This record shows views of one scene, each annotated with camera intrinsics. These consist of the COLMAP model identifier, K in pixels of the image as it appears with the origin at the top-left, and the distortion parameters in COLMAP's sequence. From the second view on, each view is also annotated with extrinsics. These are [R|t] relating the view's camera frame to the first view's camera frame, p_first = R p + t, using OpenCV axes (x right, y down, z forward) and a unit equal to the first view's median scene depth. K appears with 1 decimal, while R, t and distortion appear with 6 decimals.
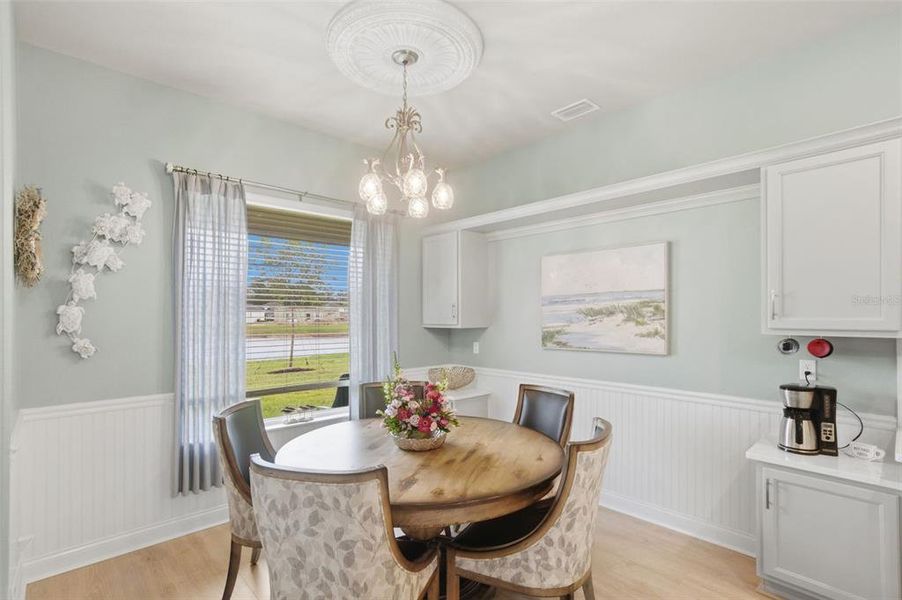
lens RADIAL K [[433.1, 0, 445.7], [0, 433.1, 314.9], [0, 0, 1]] dist [-0.003507, -0.000266]
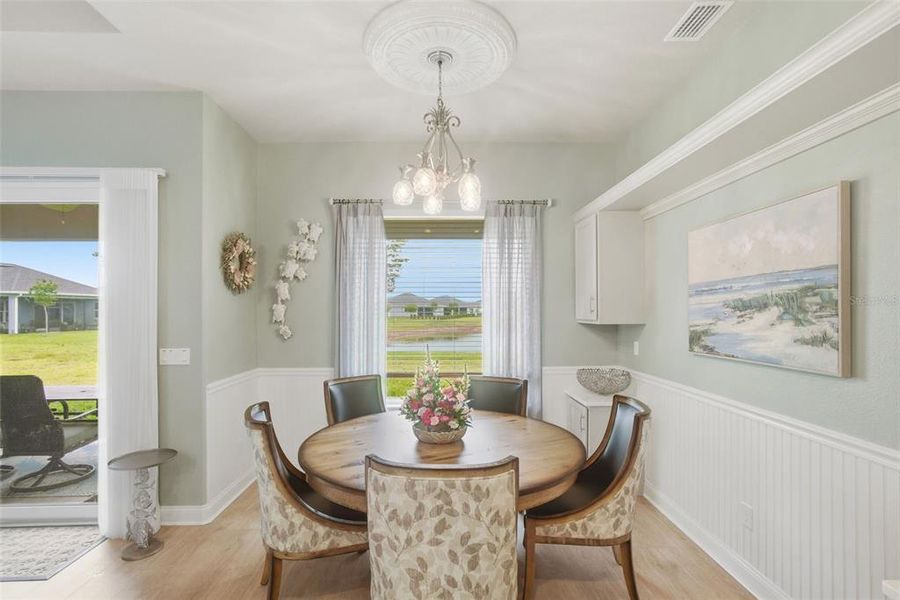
lens RADIAL K [[427.5, 0, 445.3], [0, 427.5, 307.4], [0, 0, 1]] dist [-0.000266, 0.000397]
pose [[0.753481, -0.005894, -0.657443, 0.491769], [0.003354, 0.999981, -0.005121, -0.000386], [0.657461, 0.001654, 0.753487, 0.212111]]
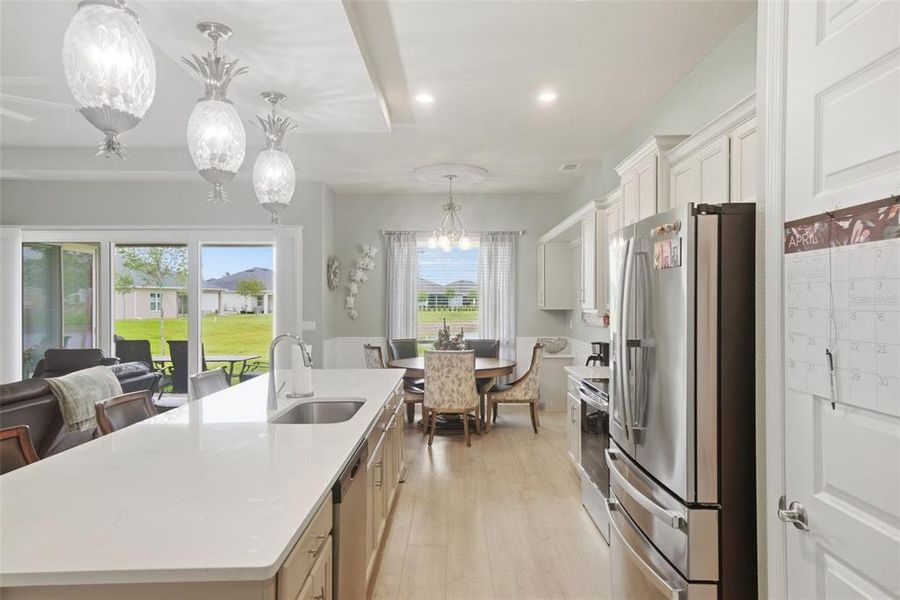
lens RADIAL K [[581.9, 0, 450.0], [0, 581.9, 300.0], [0, 0, 1]] dist [-0.000415, 0.000634]
pose [[0.736271, 0.000309, -0.676687, 1.521302], [0.001705, 0.999996, 0.002312, -0.008829], [0.676685, -0.002856, 0.736267, -0.892947]]
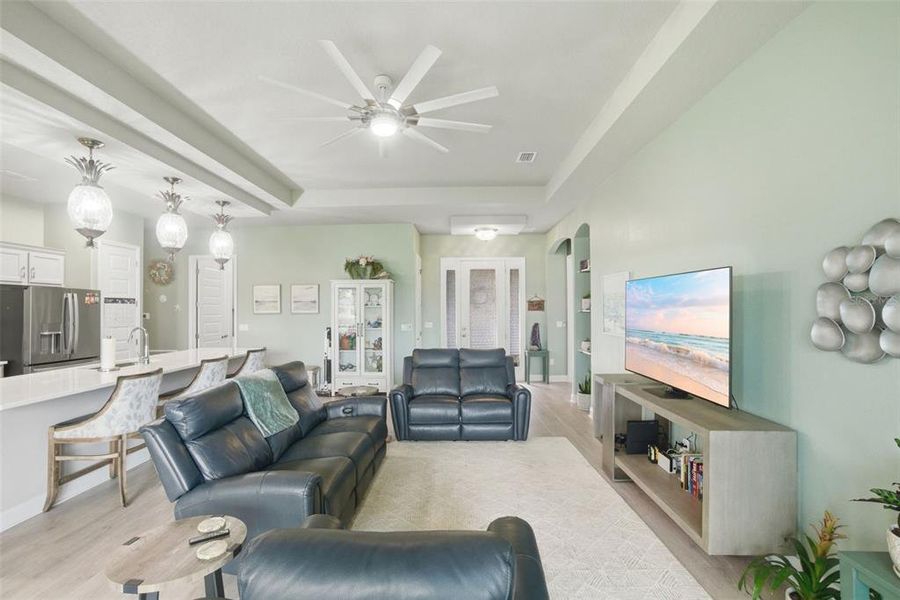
lens RADIAL K [[415.7, 0, 421.0], [0, 415.7, 308.5], [0, 0, 1]] dist [-0.001434, 0.000253]
pose [[-0.677221, 0.009331, 0.735721, -1.161274], [0.006704, 0.999956, -0.006511, 0.001394], [-0.735749, 0.000523, -0.677254, -0.062050]]
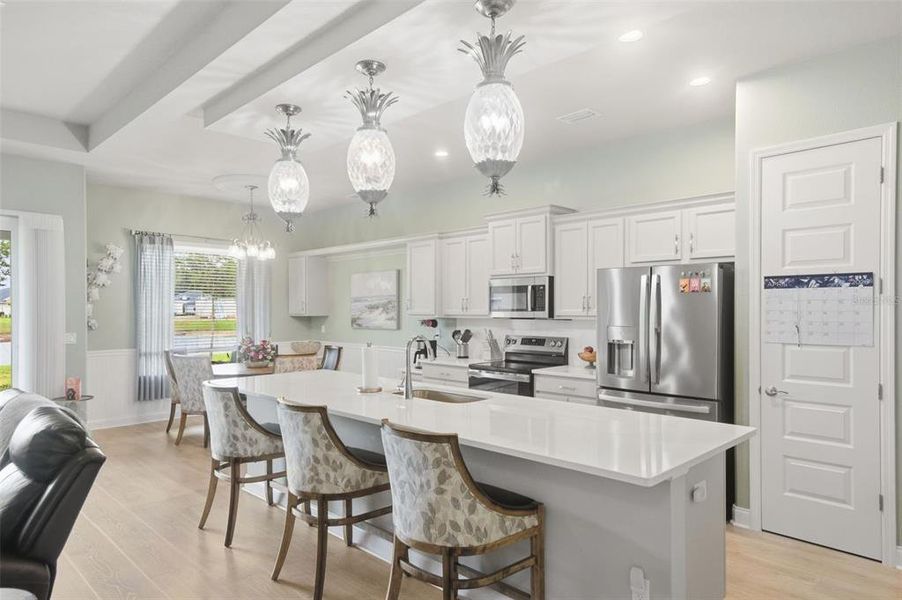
lens RADIAL K [[567.3, 0, 447.7], [0, 567.3, 311.7], [0, 0, 1]] dist [0.007830, 0.004222]
pose [[0.999208, 0.000893, 0.039777, 0.642706], [-0.001240, 0.999961, 0.008705, -0.007684], [-0.039768, -0.008748, 0.999171, -1.544640]]
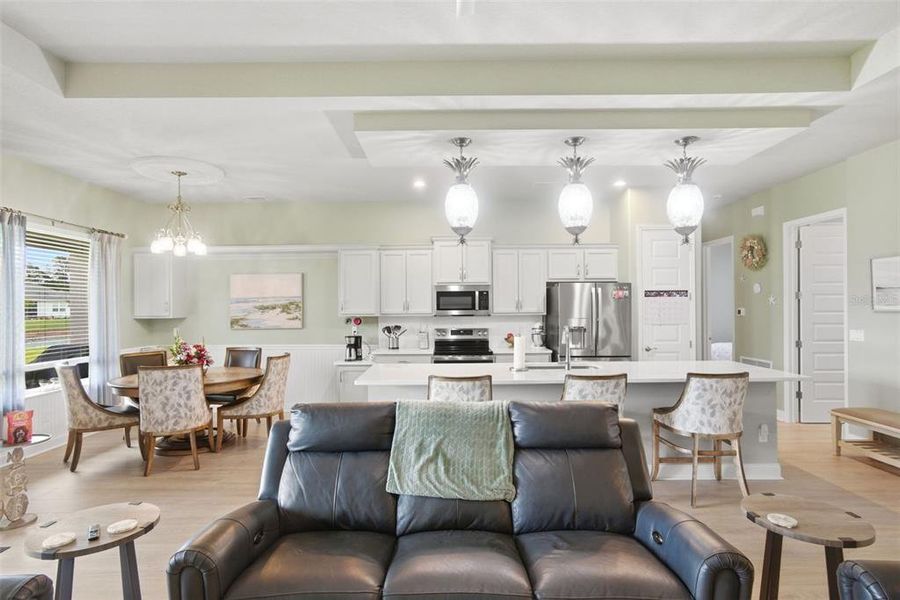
lens RADIAL K [[474.8, 0, 446.7], [0, 474.8, 306.5], [0, 0, 1]] dist [0.000516, 0.000485]
pose [[0.677048, -0.001284, 0.735937, -0.700214], [0.002802, 0.999996, -0.000833, -0.007410], [-0.735933, 0.002626, 0.677049, -1.063113]]
